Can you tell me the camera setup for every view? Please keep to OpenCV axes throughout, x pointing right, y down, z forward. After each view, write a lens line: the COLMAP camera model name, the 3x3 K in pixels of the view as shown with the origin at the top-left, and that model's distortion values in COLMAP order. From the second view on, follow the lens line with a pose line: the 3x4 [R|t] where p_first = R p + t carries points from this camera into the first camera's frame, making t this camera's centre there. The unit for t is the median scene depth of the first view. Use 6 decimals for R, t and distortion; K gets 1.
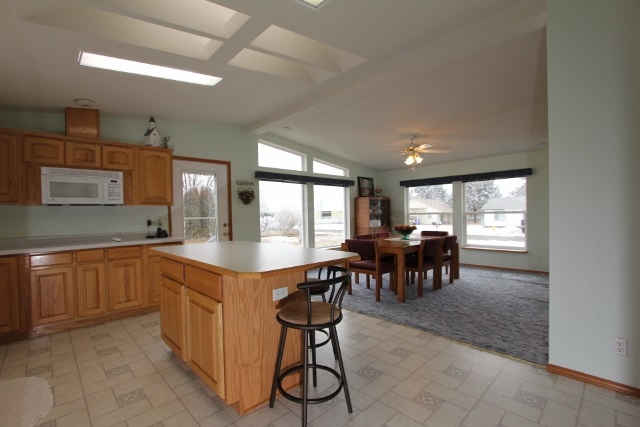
lens RADIAL K [[297.0, 0, 320.0], [0, 297.0, 213.5], [0, 0, 1]] dist [-0.000674, -0.000102]
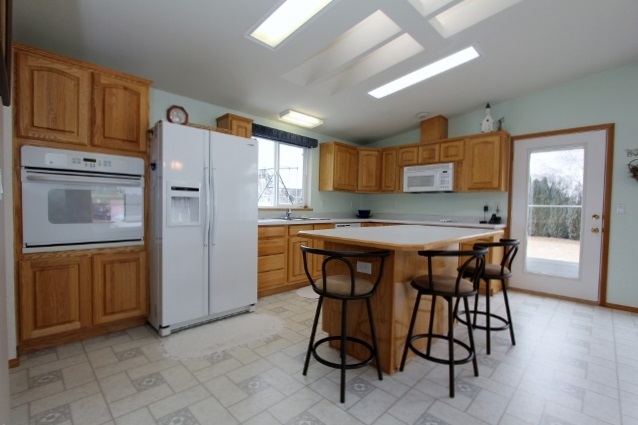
lens RADIAL K [[296.0, 0, 319.0], [0, 296.0, 212.5], [0, 0, 1]] dist [-0.000674, -0.000102]
pose [[0.050582, 0.027155, -0.998351, 0.463307], [-0.027902, 0.999279, 0.025767, 0.038431], [0.998330, 0.026552, 0.051303, 0.425409]]
